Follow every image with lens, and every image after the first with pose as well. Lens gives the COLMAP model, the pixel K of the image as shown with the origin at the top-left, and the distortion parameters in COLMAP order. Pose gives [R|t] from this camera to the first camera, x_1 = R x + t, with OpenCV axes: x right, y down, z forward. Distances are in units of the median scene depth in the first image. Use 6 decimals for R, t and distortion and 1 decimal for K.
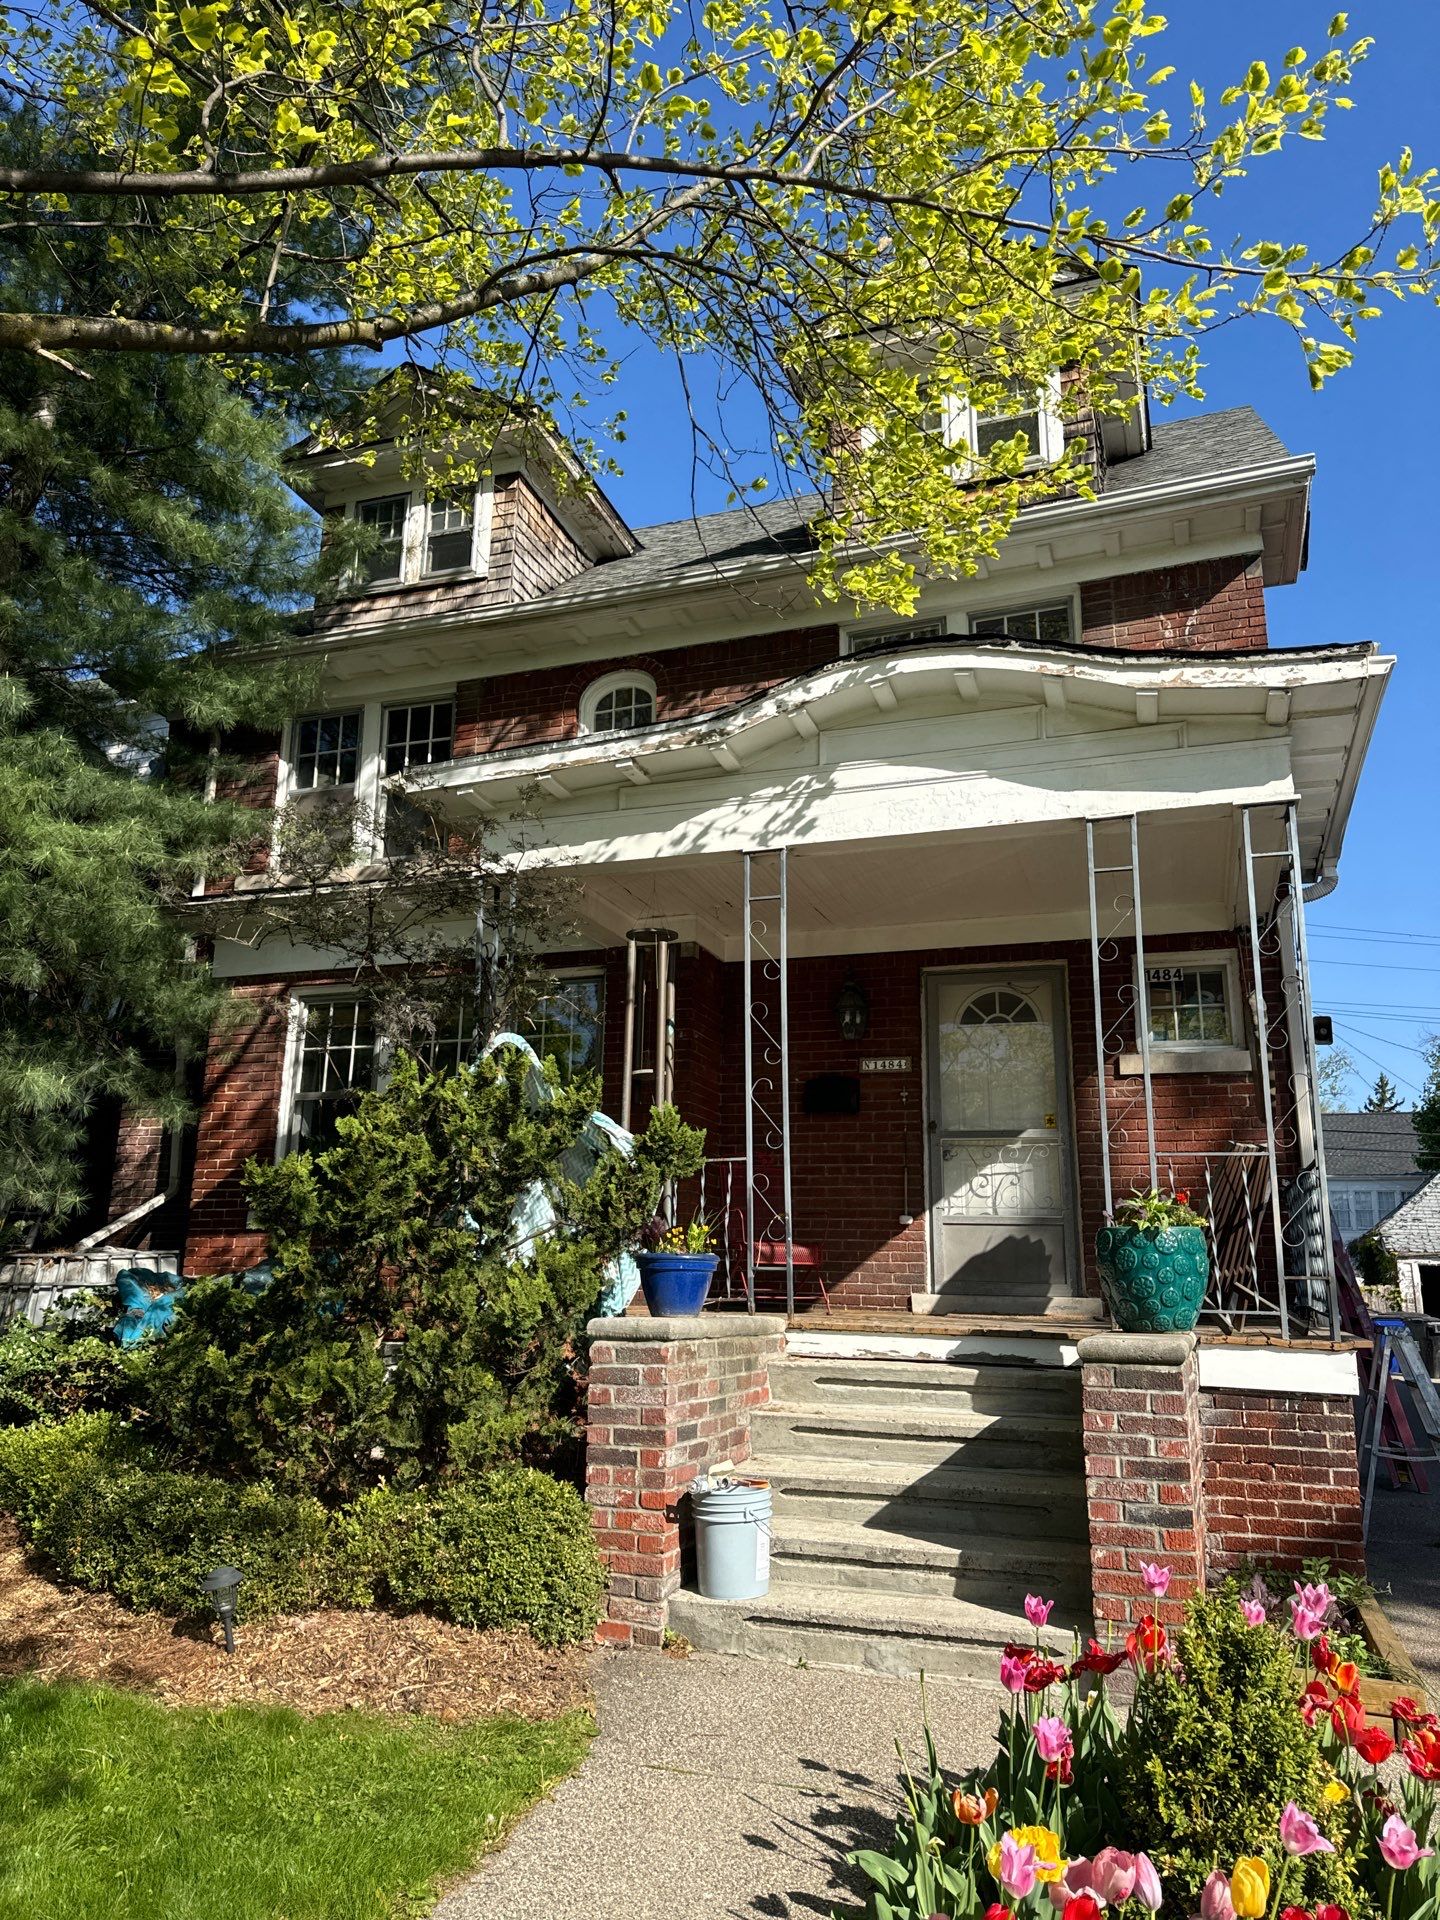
lens RADIAL K [[1358.9, 0, 708.6], [0, 1358.9, 944.5], [0, 0, 1]] dist [0.084459, -0.103930]
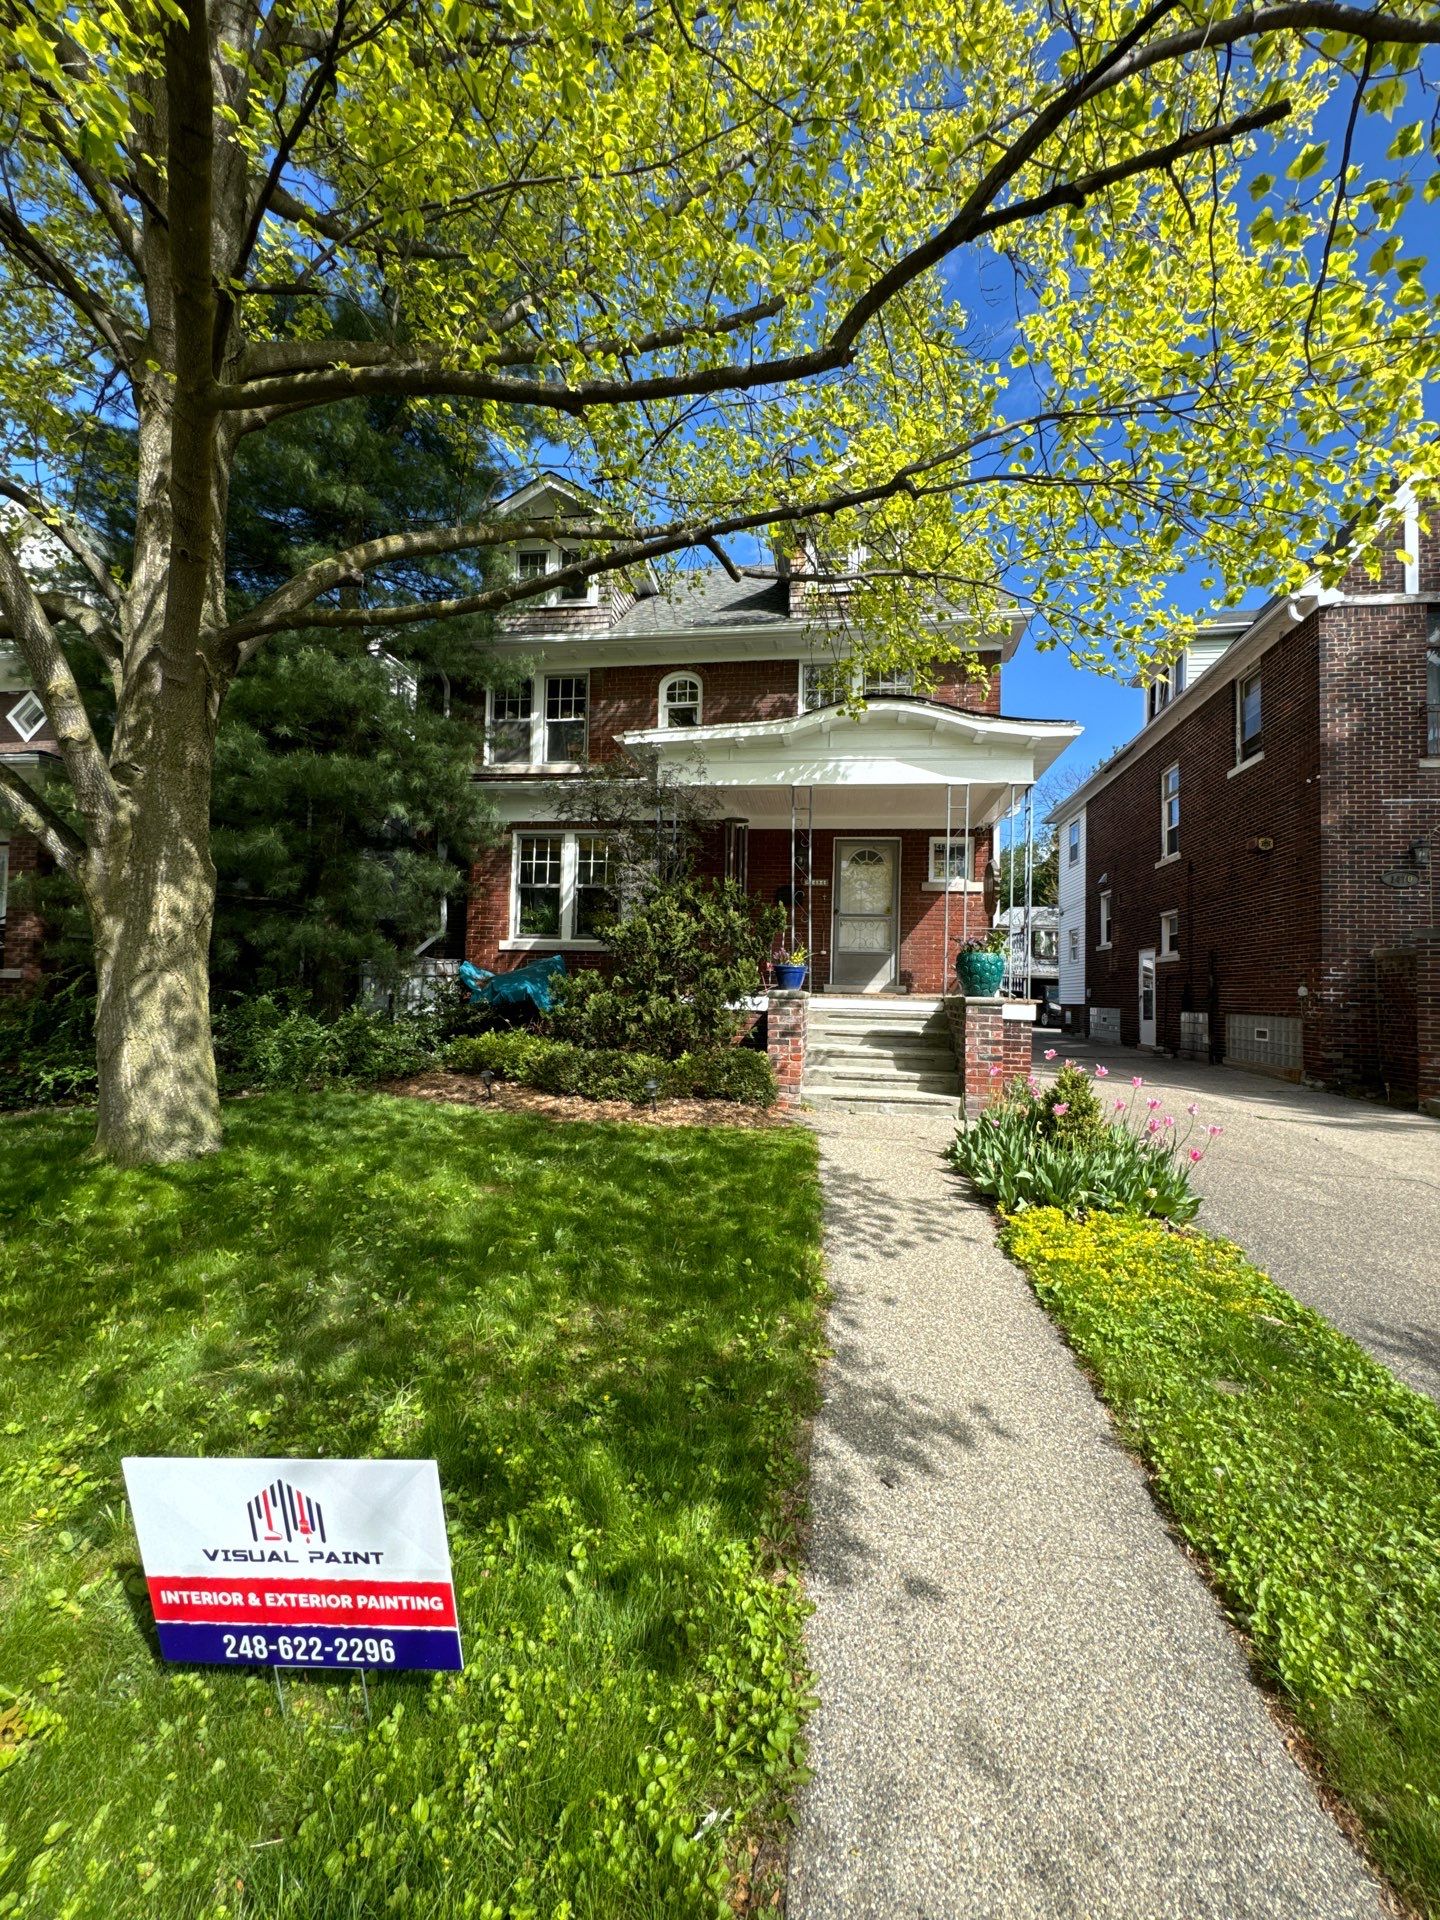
lens RADIAL K [[768.0, 0, 731.5], [0, 768.0, 957.7], [0, 0, 1]] dist [0.001899, -0.001885]
pose [[0.978957, 0.018453, 0.203232, -0.370953], [-0.060026, 0.977883, 0.200354, -0.046142], [-0.195040, -0.208337, 0.958413, -0.251851]]
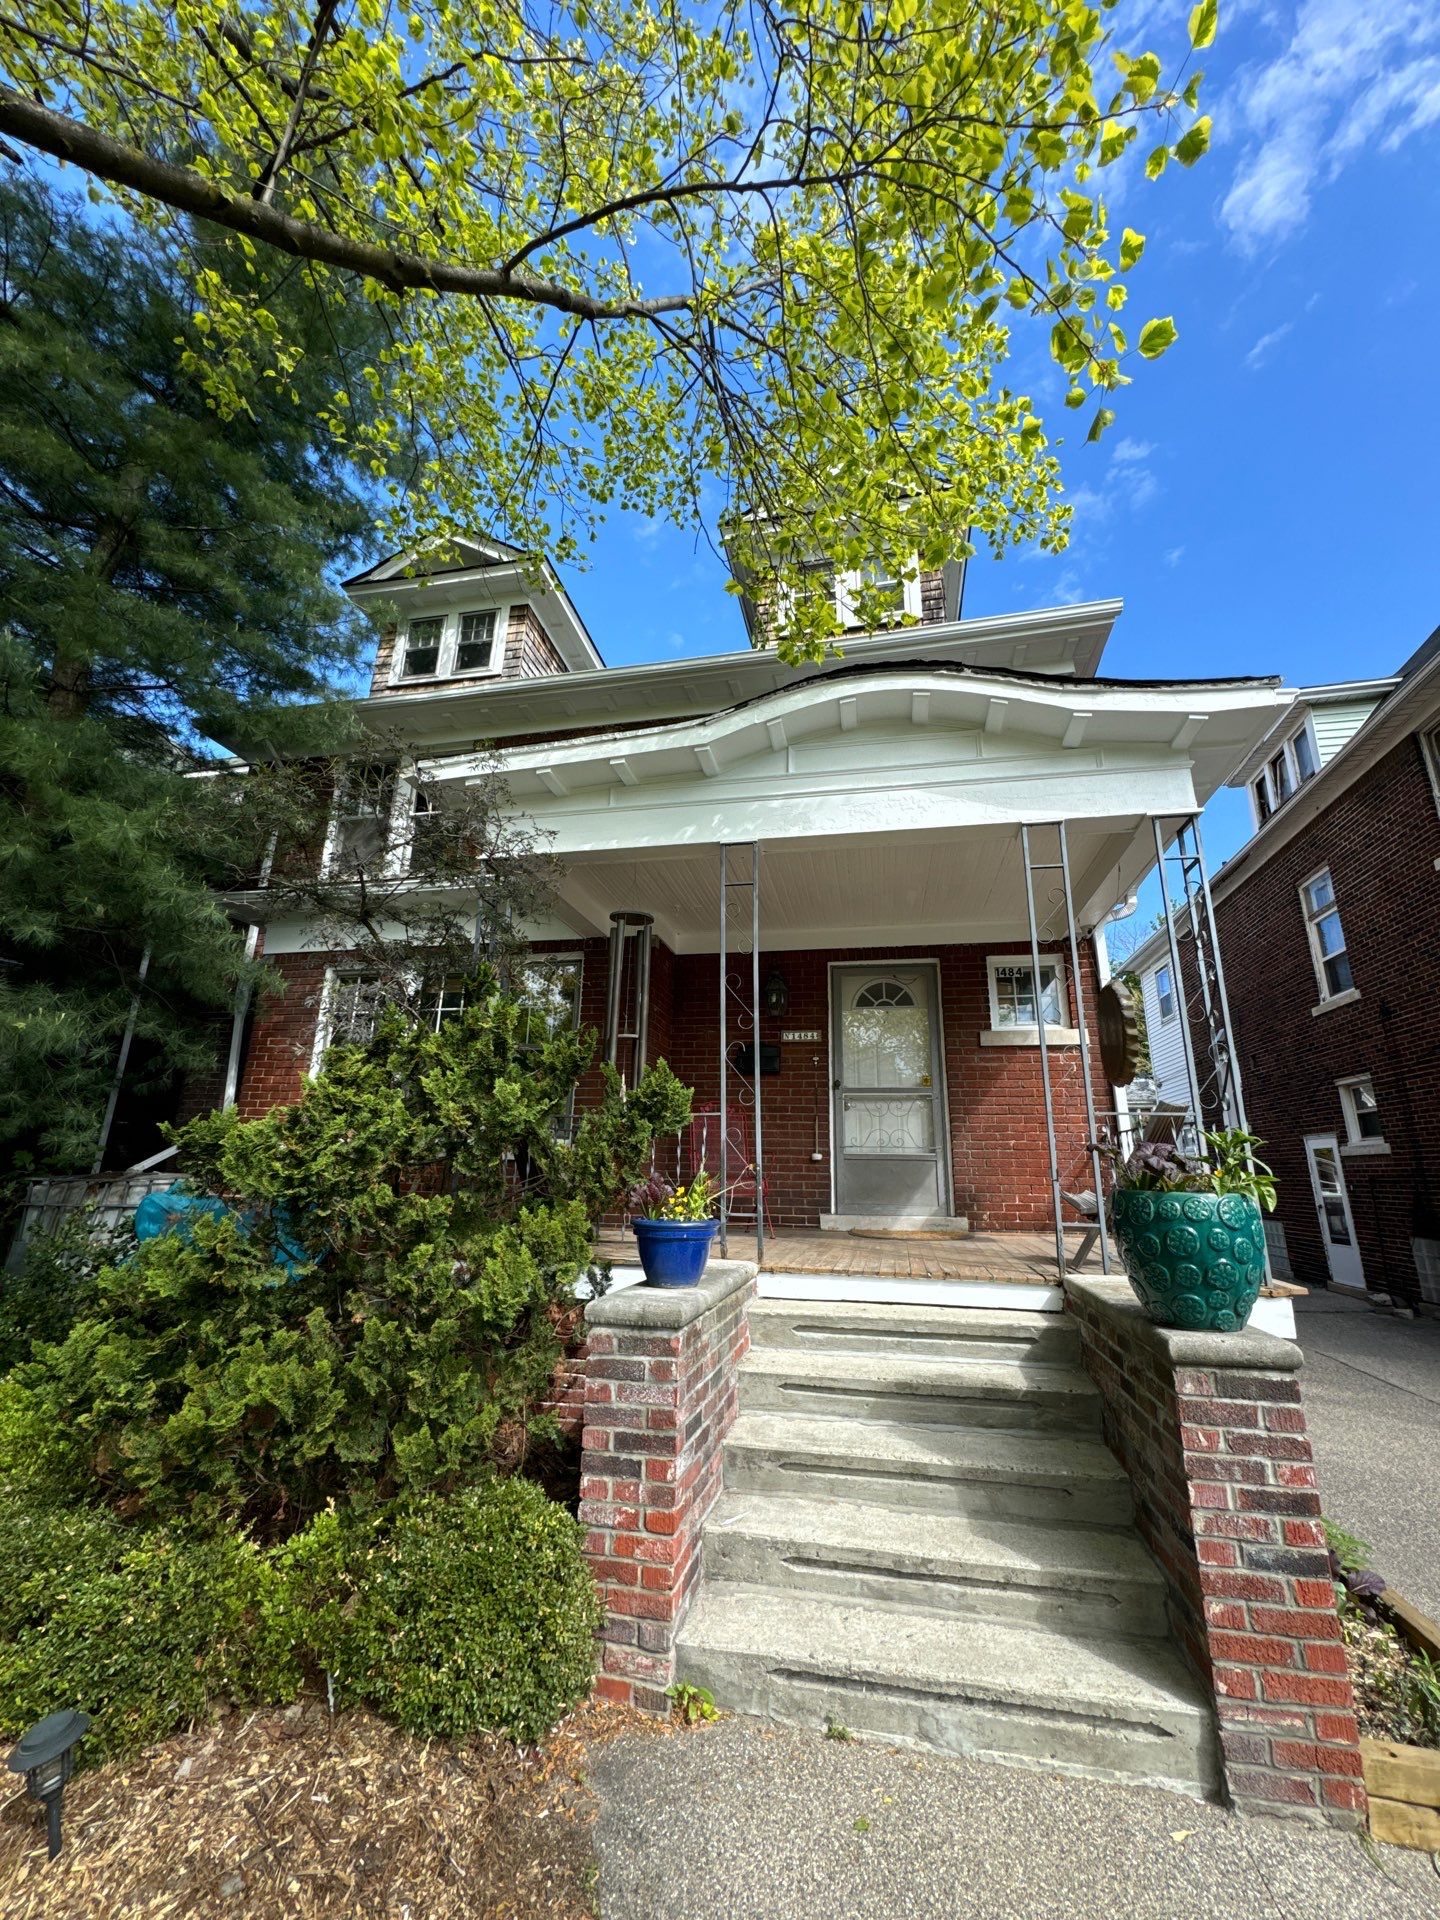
lens RADIAL K [[768.0, 0, 727.0], [0, 768.0, 958.0], [0, 0, 1]] dist [0.001899, -0.001885]
pose [[0.989924, 0.037485, 0.136551, -0.064011], [-0.034311, 0.999085, -0.025526, 0.052651], [-0.137383, 0.020584, 0.990304, 0.422940]]
